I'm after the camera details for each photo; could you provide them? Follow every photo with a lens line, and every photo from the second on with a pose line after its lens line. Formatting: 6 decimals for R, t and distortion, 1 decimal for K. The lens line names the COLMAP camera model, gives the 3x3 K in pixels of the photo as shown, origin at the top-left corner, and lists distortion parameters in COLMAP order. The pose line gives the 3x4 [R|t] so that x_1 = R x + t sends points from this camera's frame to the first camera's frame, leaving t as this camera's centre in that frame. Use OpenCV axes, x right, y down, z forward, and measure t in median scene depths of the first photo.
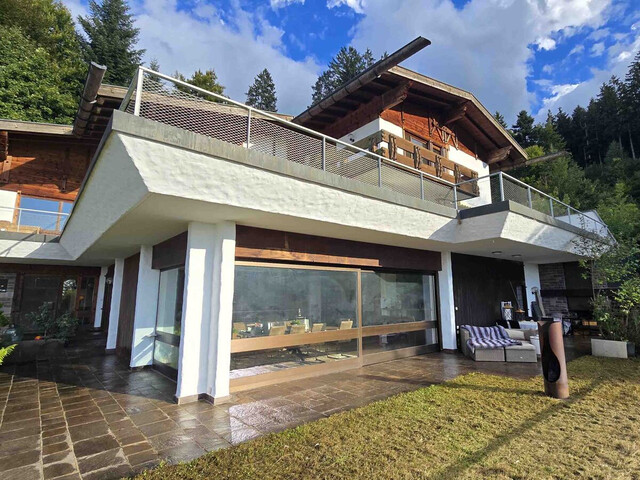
lens RADIAL K [[351.1, 0, 342.1], [0, 351.1, 238.8], [0, 0, 1]] dist [-0.003452, -0.002494]
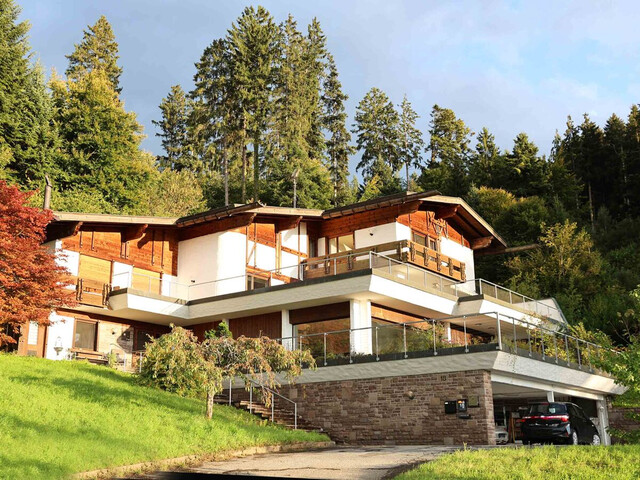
lens RADIAL K [[737.2, 0, 297.9], [0, 737.2, 237.8], [0, 0, 1]] dist [0.024689, 0.019775]
pose [[0.985085, 0.055660, 0.162815, -1.085357], [-0.035979, 0.991948, -0.121427, 0.103079], [-0.168262, 0.113758, 0.979156, -2.545632]]
